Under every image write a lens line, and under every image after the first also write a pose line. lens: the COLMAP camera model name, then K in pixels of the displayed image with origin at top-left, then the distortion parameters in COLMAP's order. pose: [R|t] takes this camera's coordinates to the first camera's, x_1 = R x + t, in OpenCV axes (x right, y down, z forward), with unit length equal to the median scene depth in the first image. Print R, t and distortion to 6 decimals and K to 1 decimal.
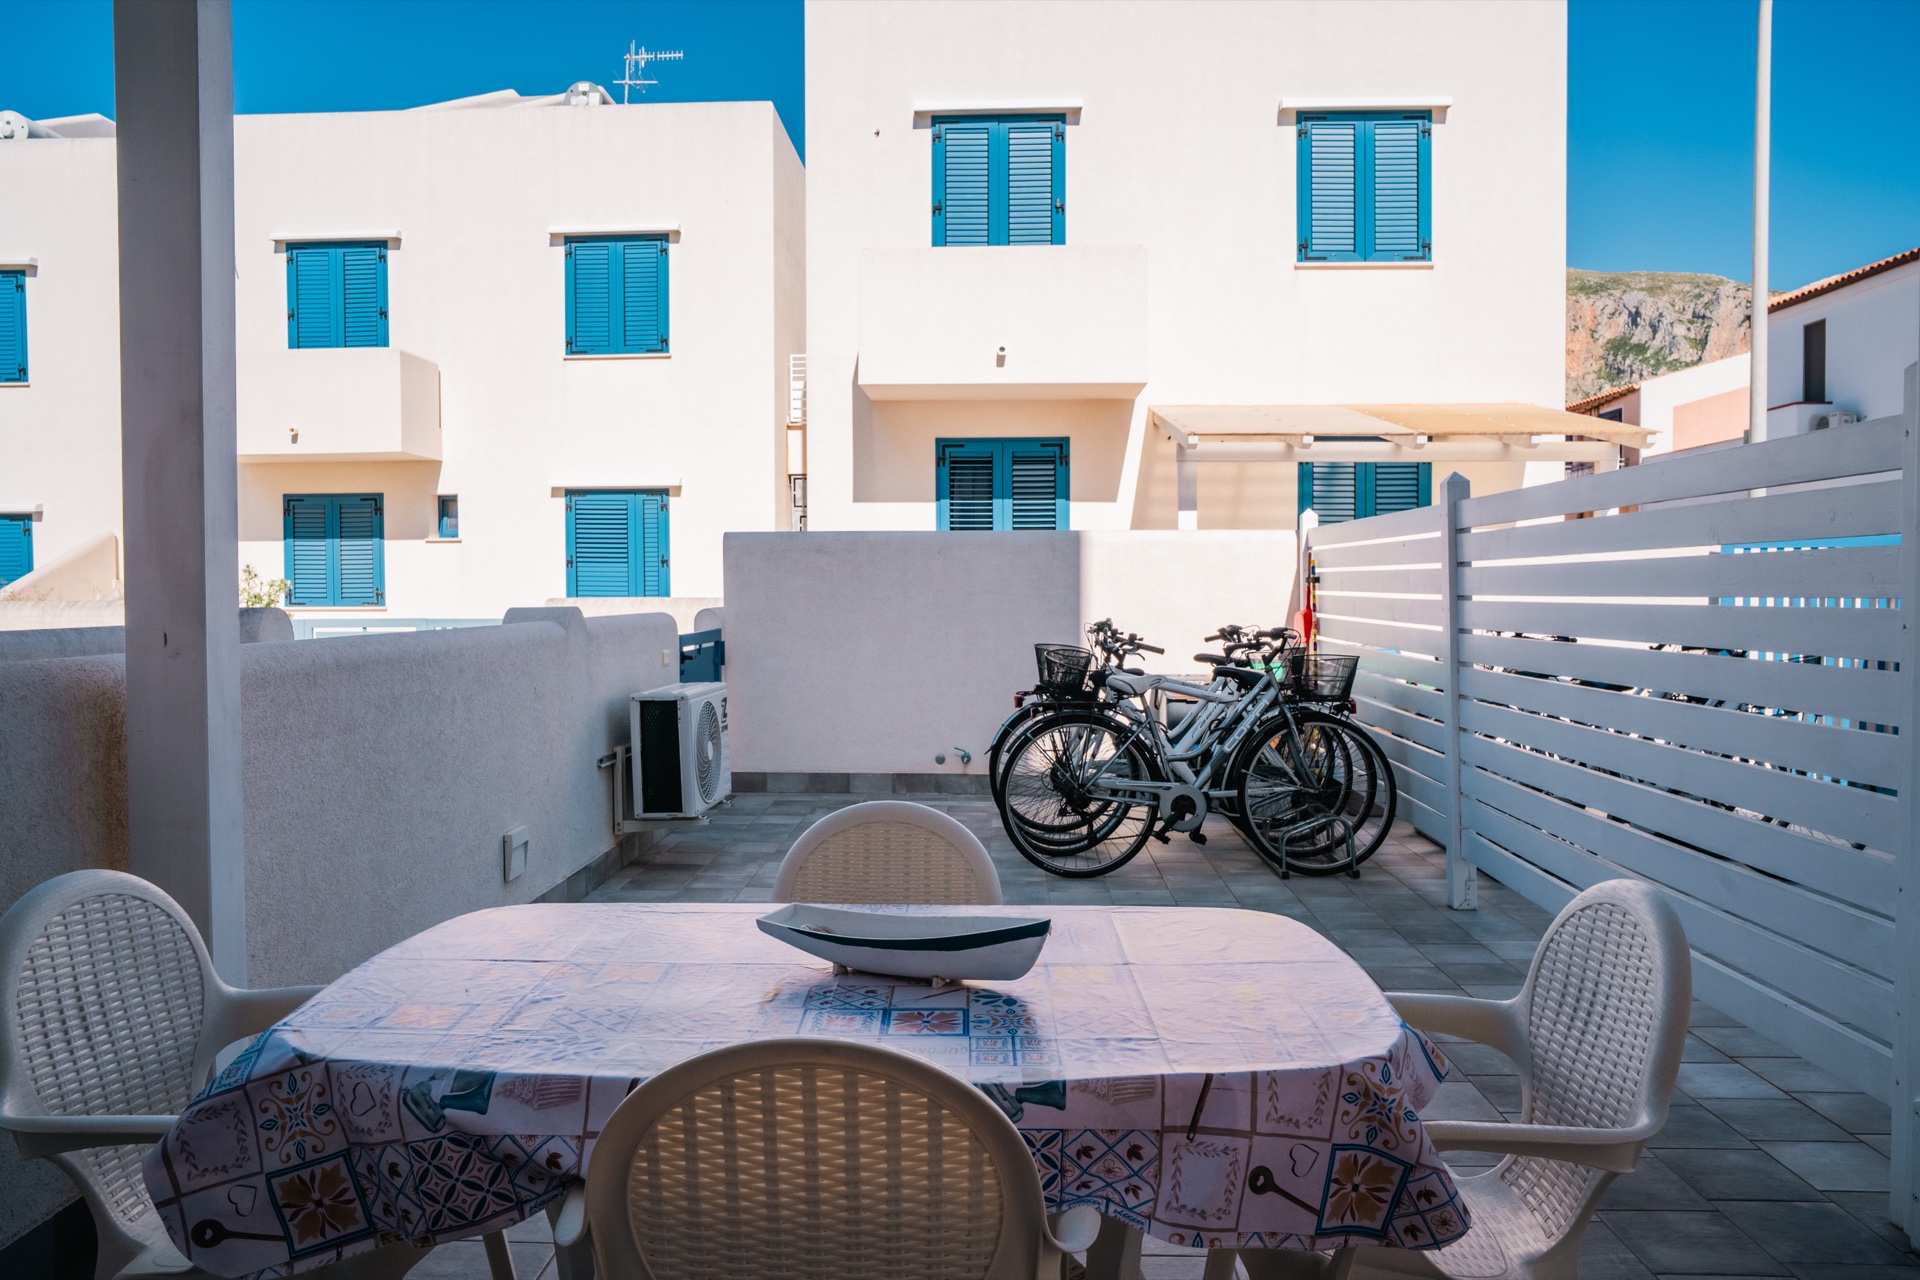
lens RADIAL K [[1352.2, 0, 952.0], [0, 1352.2, 642.7], [0, 0, 1]] dist [-0.076471, 0.072587]
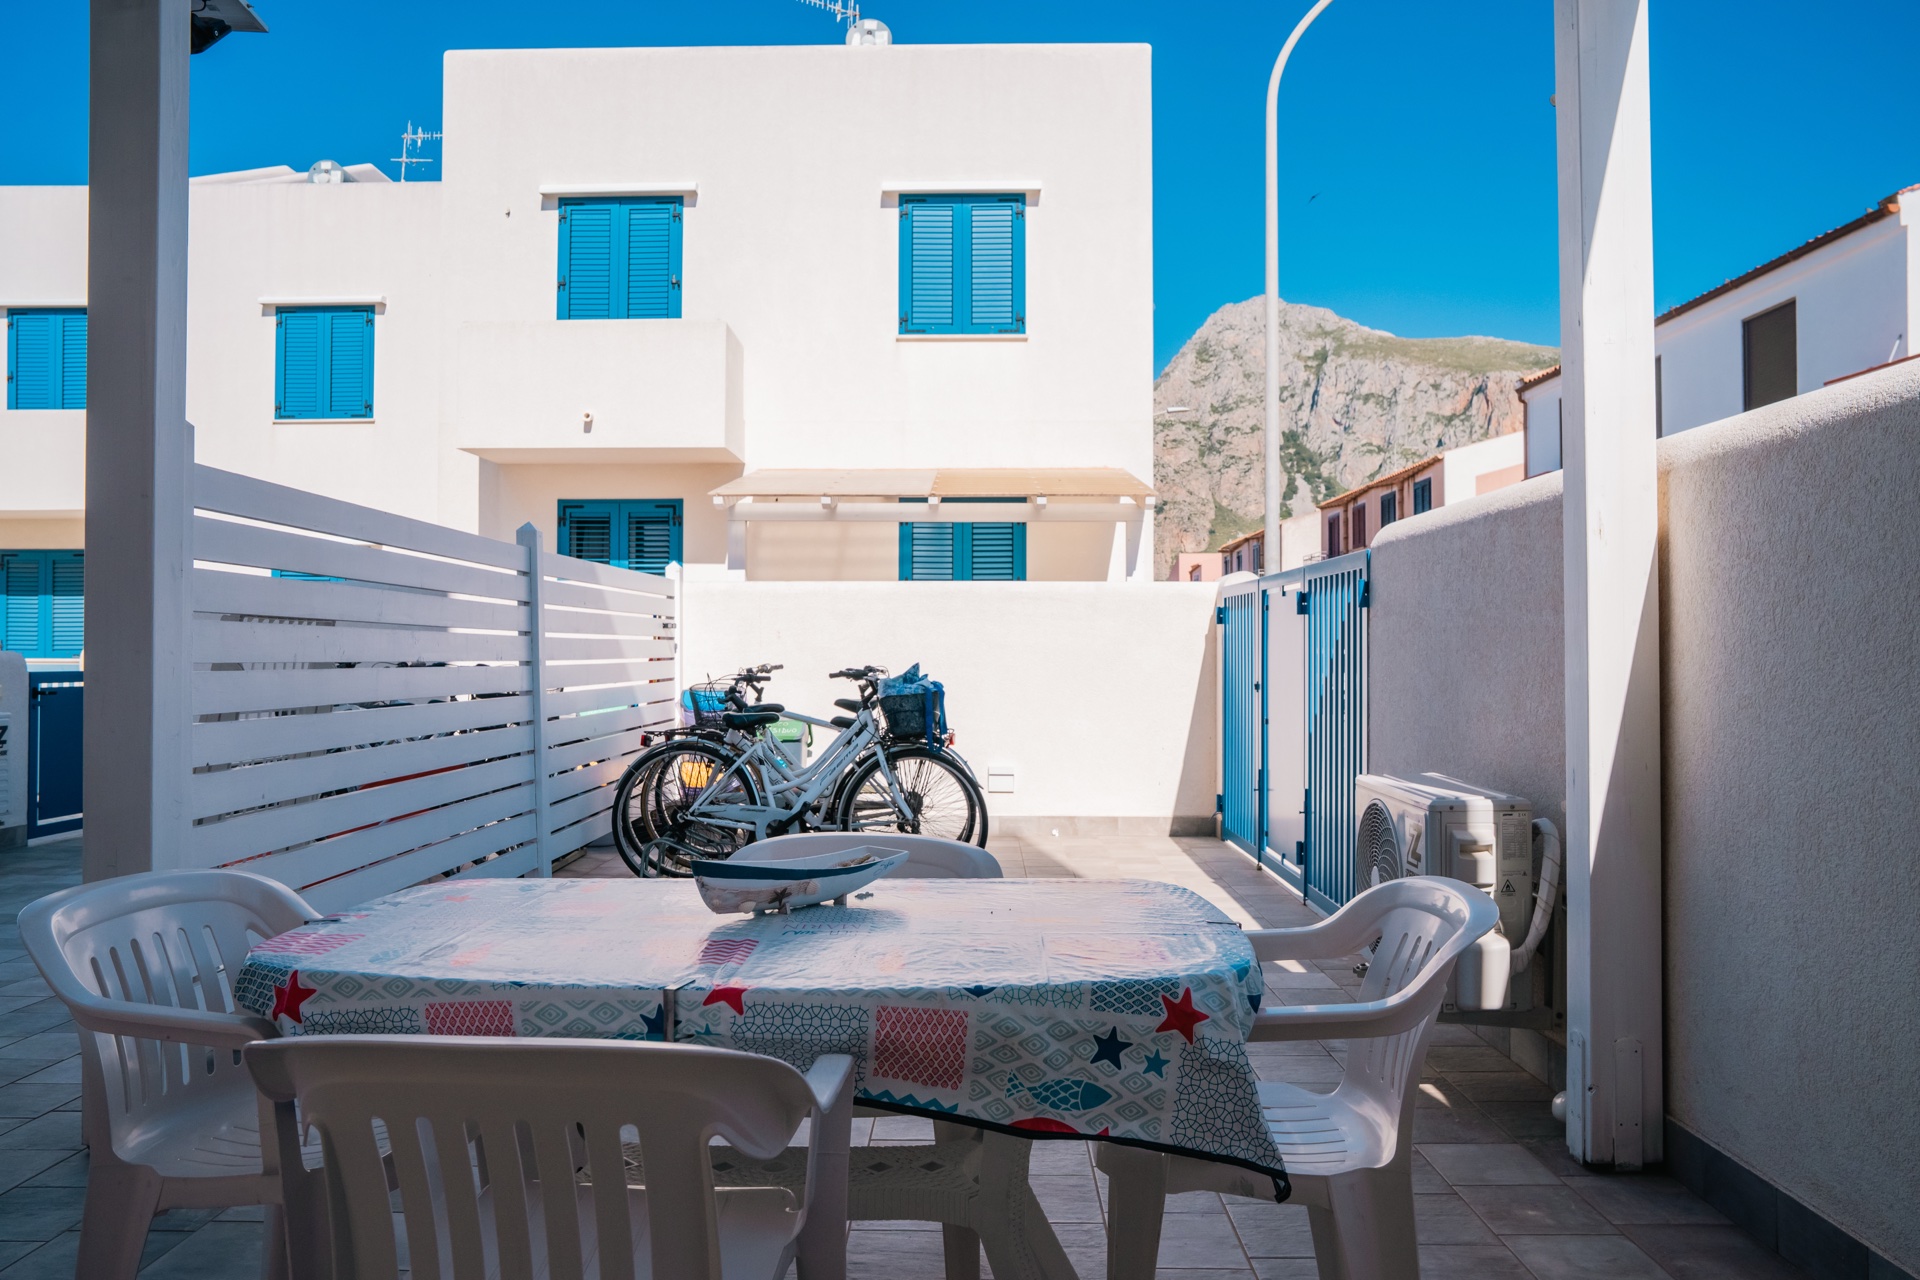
lens RADIAL K [[1352.2, 0, 952.0], [0, 1352.2, 642.7], [0, 0, 1]] dist [-0.076471, 0.072587]
pose [[0.999736, 0.004835, 0.022478, 0.276139], [-0.003716, 0.998765, -0.049551, 0.011410], [-0.022690, 0.049454, 0.998519, -0.051366]]
